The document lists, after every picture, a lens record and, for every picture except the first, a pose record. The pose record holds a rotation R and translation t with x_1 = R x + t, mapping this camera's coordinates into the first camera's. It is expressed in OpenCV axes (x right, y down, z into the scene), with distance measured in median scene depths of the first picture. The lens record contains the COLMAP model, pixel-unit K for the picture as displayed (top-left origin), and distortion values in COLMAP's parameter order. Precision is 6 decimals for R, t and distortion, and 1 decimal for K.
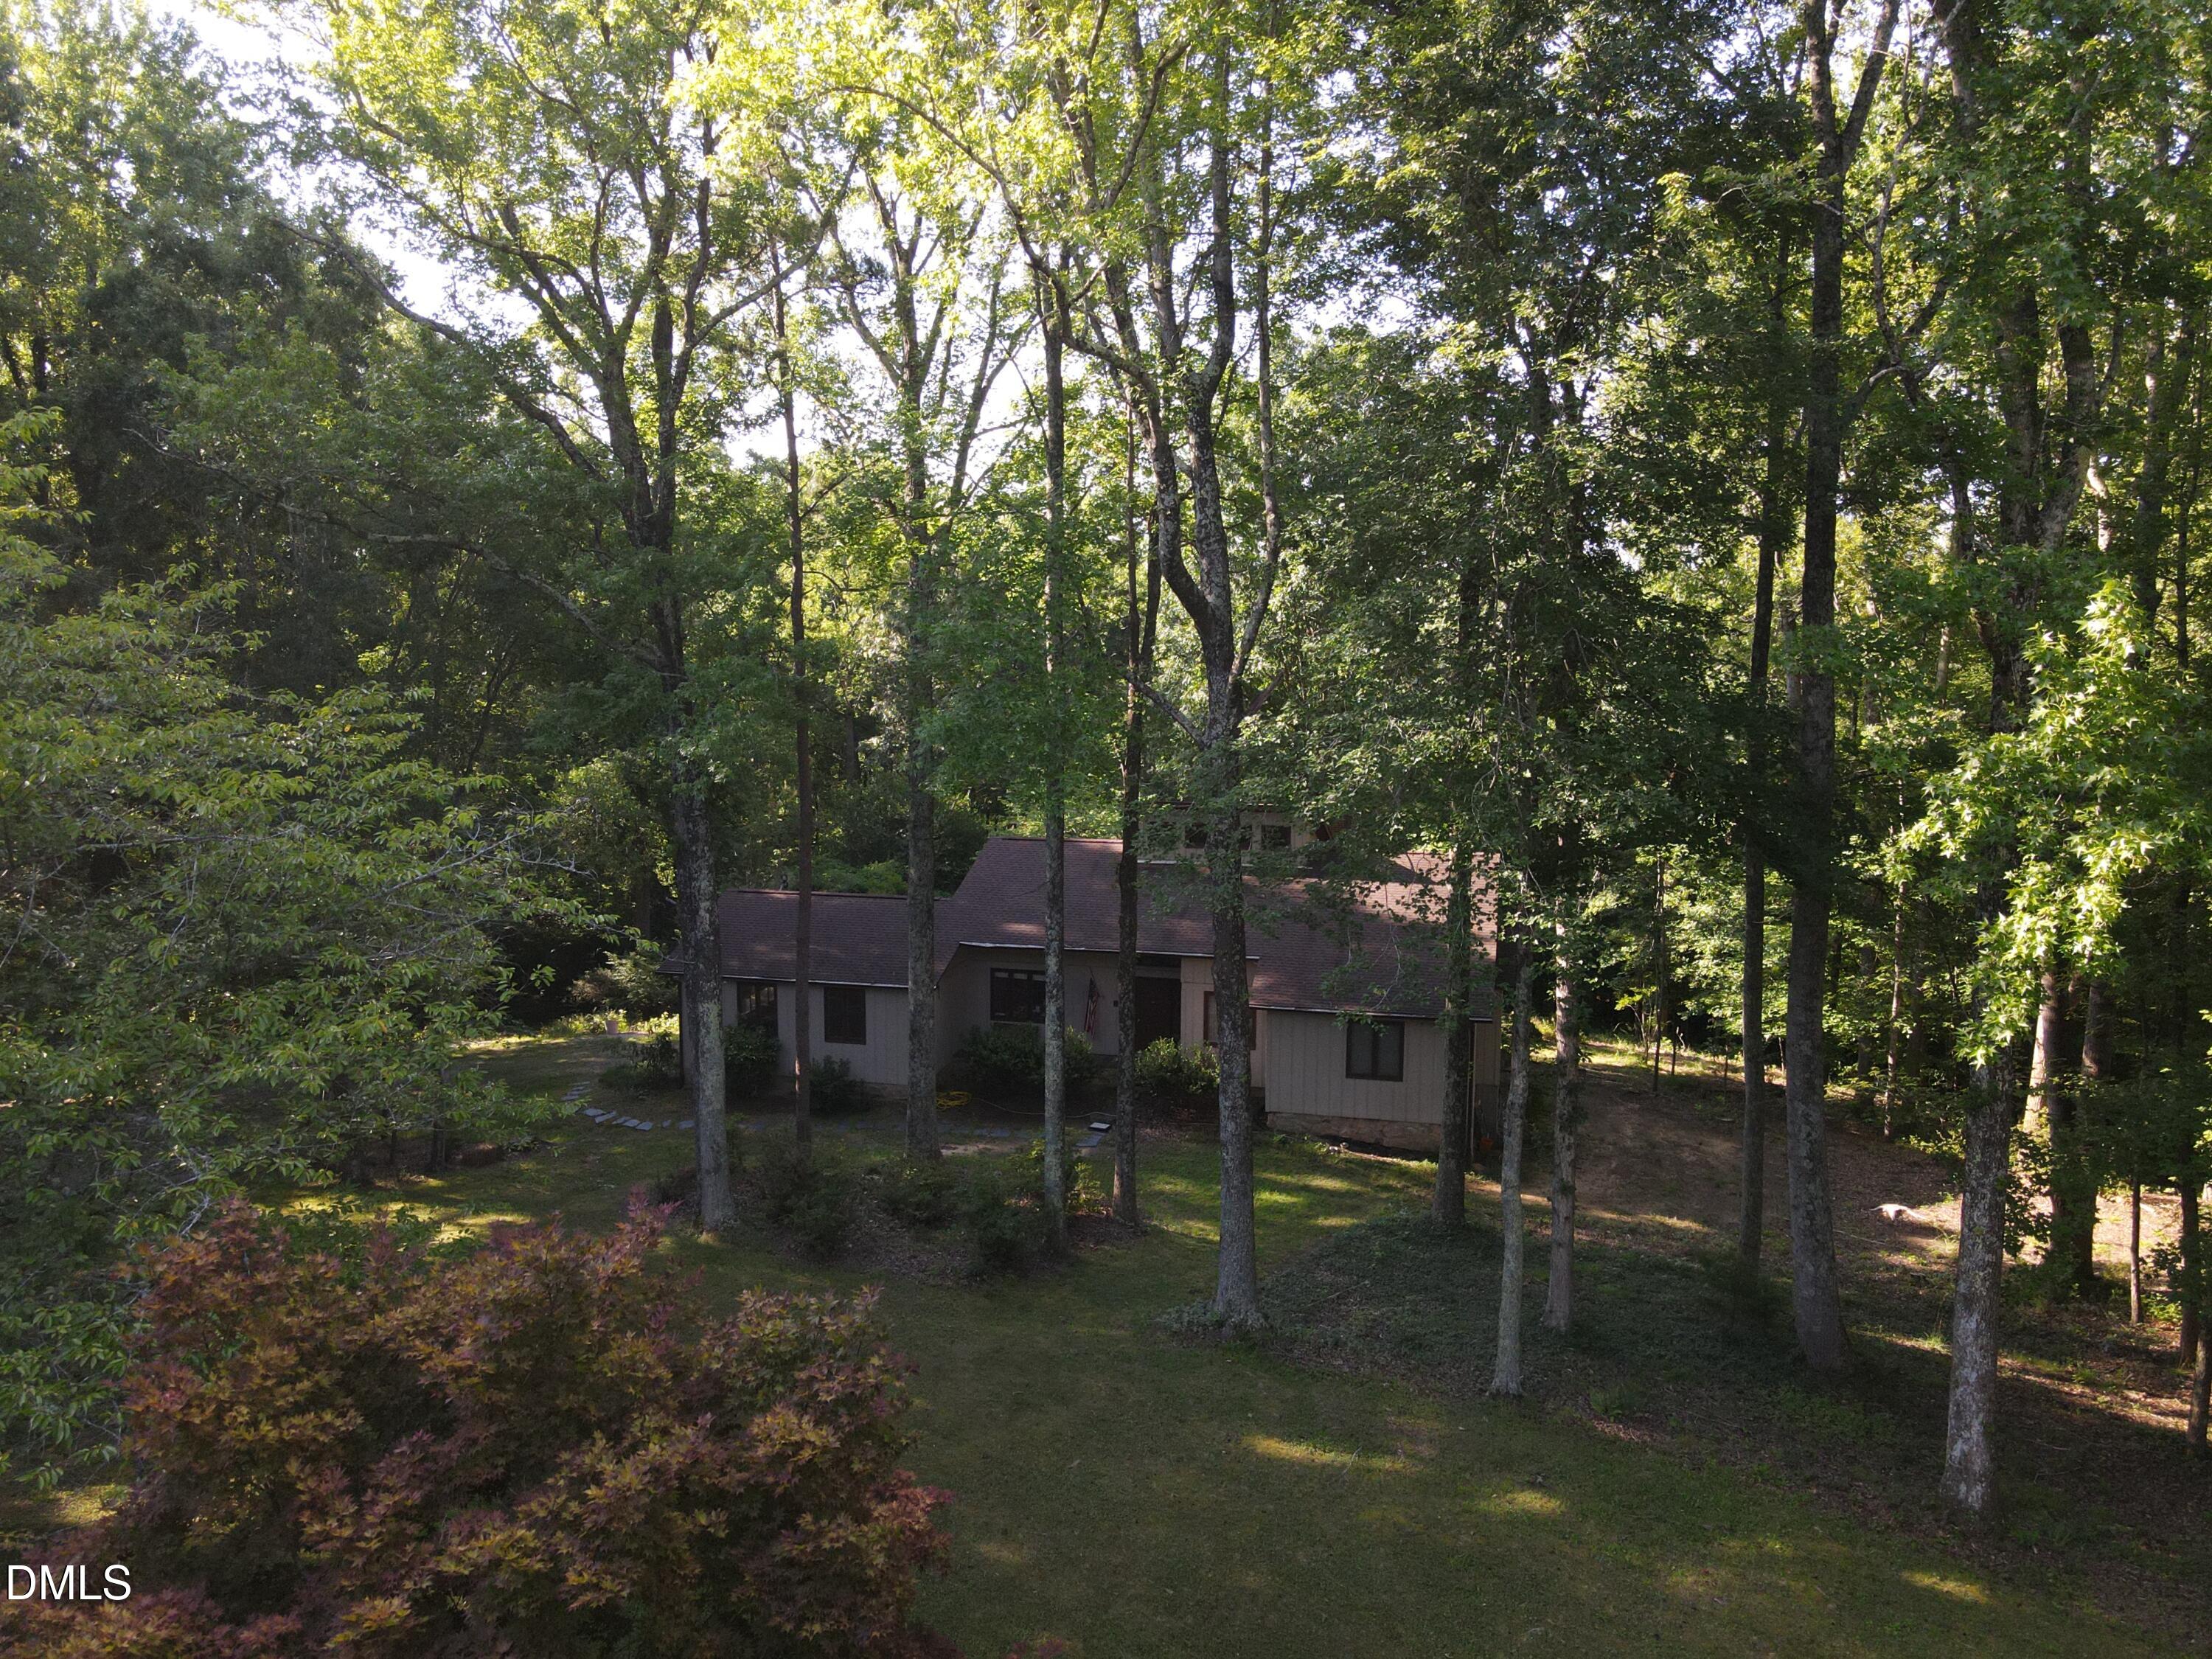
lens RADIAL K [[1640.9, 0, 1095.7], [0, 1640.9, 836.9], [0, 0, 1]] dist [0.004437, 0.012064]
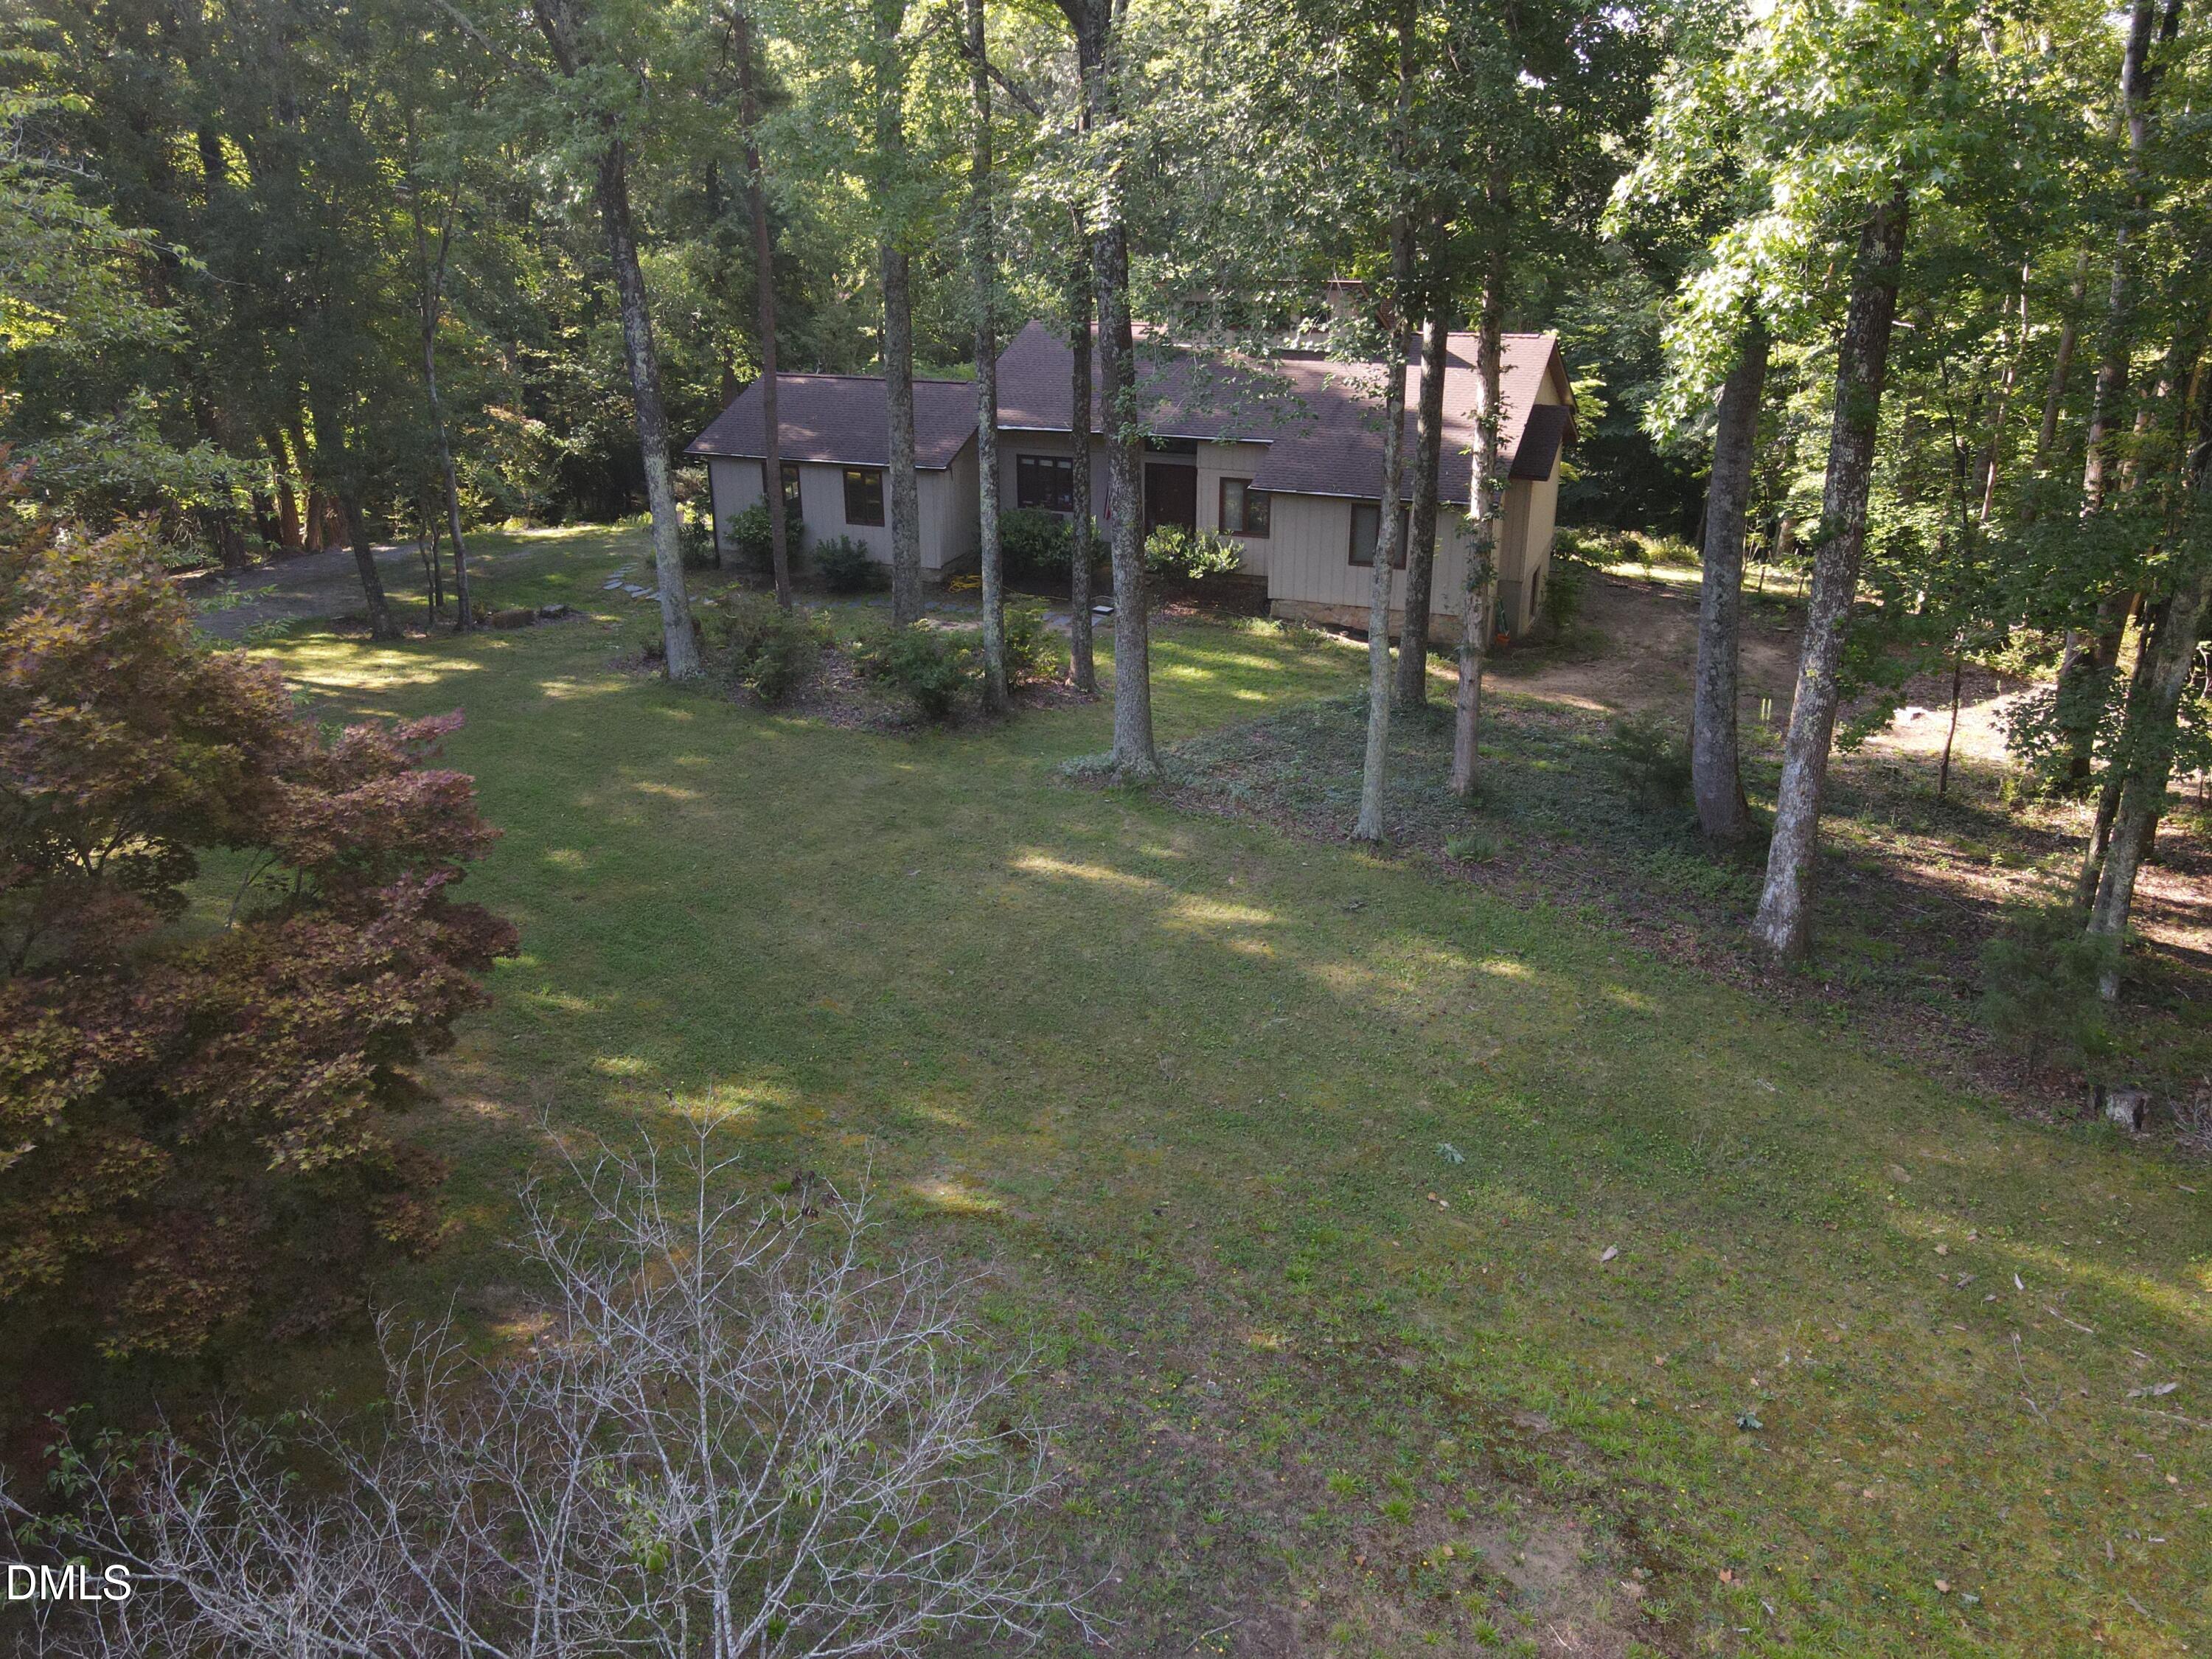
lens RADIAL K [[1640.9, 0, 1098.3], [0, 1640.9, 821.9], [0, 0, 1]] dist [0.004437, 0.012064]
pose [[0.991665, 0.040482, -0.122316, 0.198058], [-0.007260, 0.965404, 0.260657, 0.061774], [0.128636, -0.257596, 0.957652, 0.007446]]
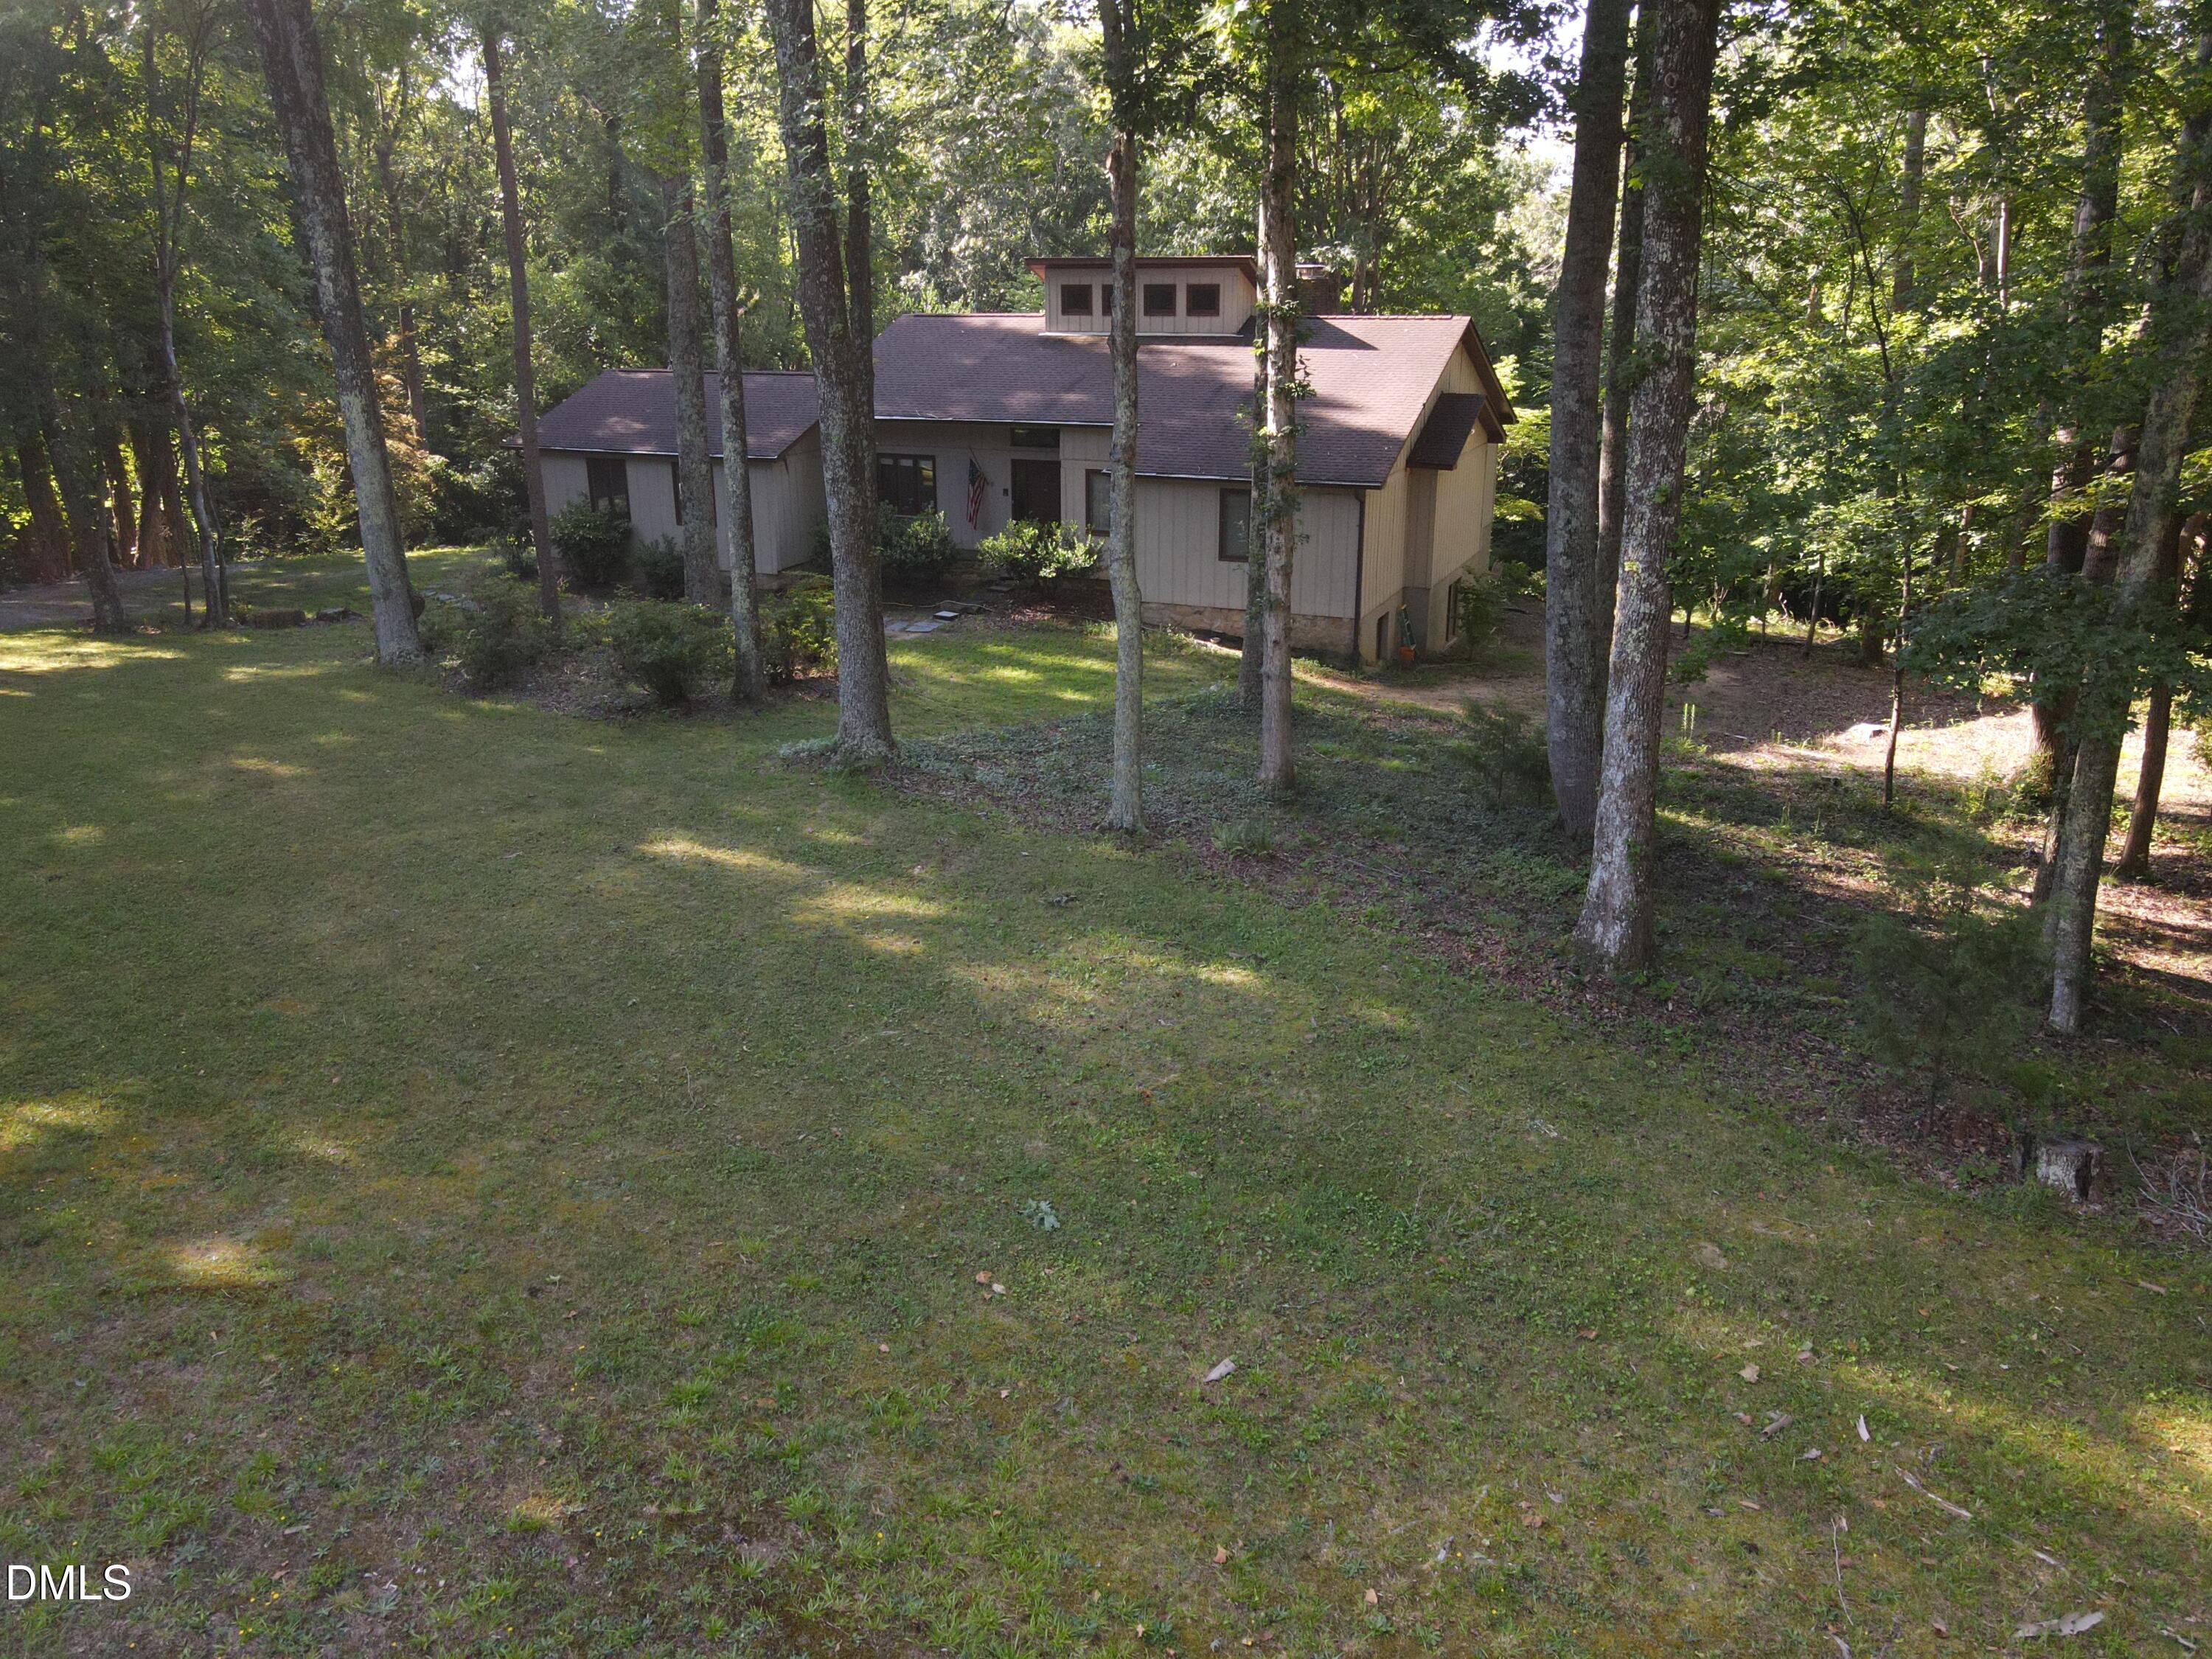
lens RADIAL K [[1640.9, 0, 1099.4], [0, 1640.9, 820.7], [0, 0, 1]] dist [0.004437, 0.012064]
pose [[0.987921, 0.043461, -0.148740, 0.339241], [-0.013290, 0.980091, 0.198104, 0.168467], [0.154389, -0.193734, 0.968830, 0.215694]]
